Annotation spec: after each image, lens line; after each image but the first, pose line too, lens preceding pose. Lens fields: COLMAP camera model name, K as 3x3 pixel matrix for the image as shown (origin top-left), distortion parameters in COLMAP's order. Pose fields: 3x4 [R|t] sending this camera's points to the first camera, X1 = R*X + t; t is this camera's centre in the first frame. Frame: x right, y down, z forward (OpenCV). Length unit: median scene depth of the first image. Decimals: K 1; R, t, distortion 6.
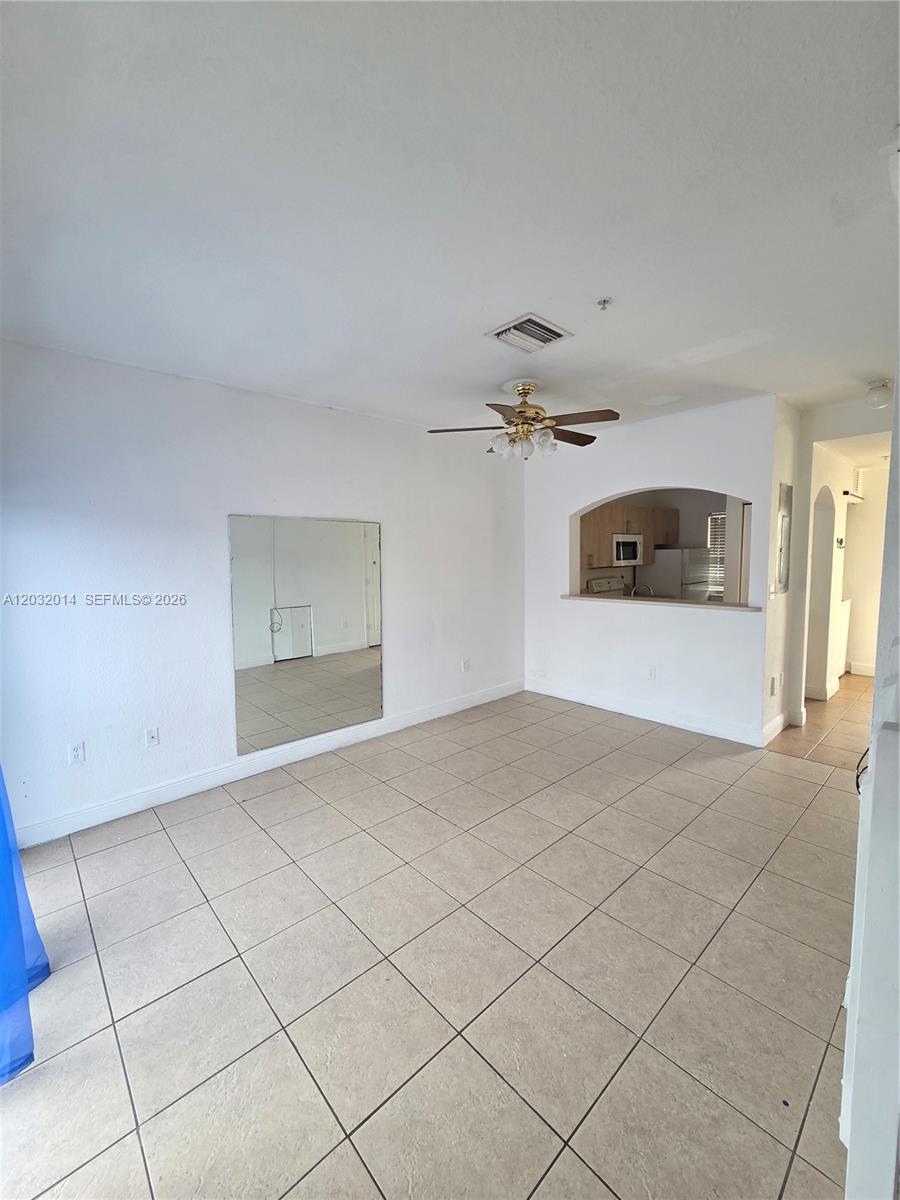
lens RADIAL K [[498.0, 0, 450.0], [0, 498.0, 600.0], [0, 0, 1]] dist [0.004495, -0.000364]
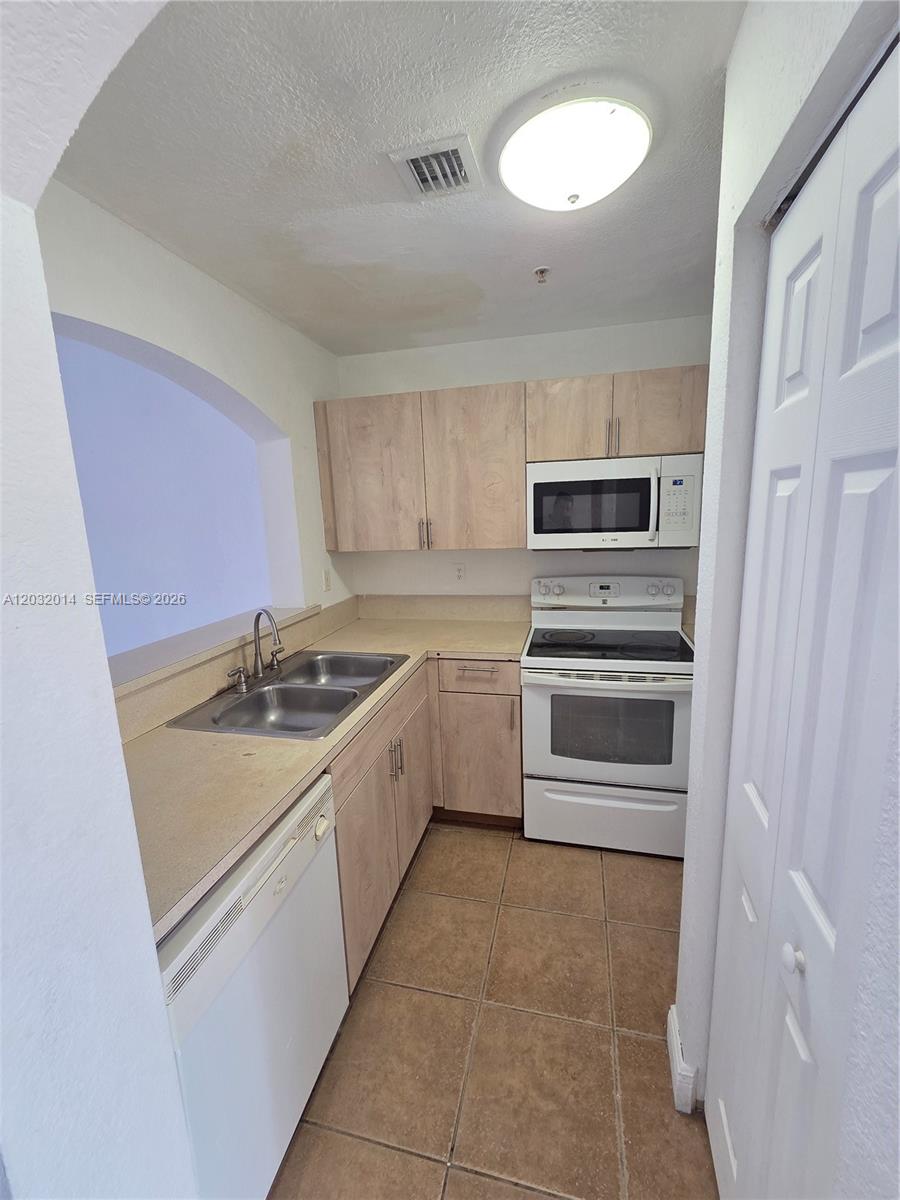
lens RADIAL K [[498.0, 0, 450.0], [0, 498.0, 600.0], [0, 0, 1]] dist [0.004495, -0.000364]
pose [[0.554726, 0.146777, -0.818985, 0.576712], [-0.051642, 0.988493, 0.142176, -0.075169], [0.830429, -0.036575, 0.555922, 0.683385]]
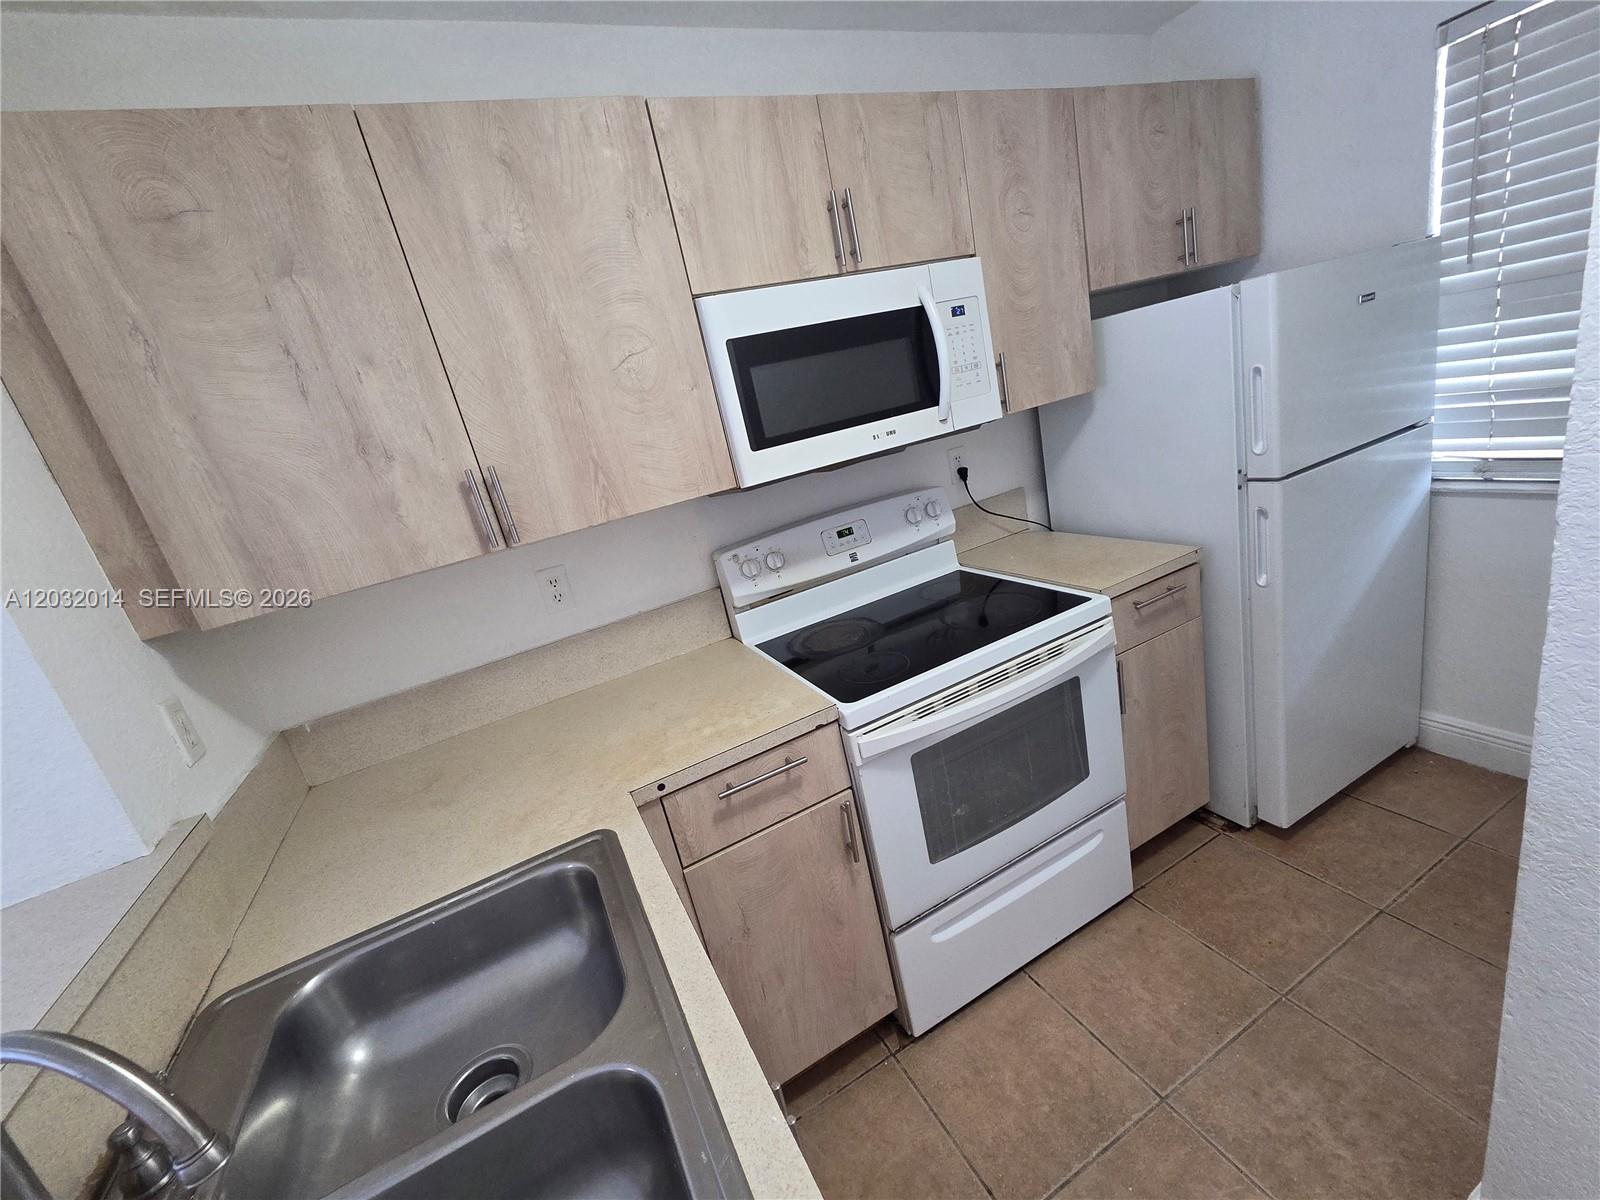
lens RADIAL K [[664.0, 0, 795.7], [0, 664.0, 599.3], [0, 0, 1]] dist [0.004495, -0.000364]
pose [[0.942069, -0.097433, -0.320955, 0.390459], [0.167353, 0.965805, 0.198024, -0.068260], [0.290686, -0.240265, 0.926161, 0.721965]]
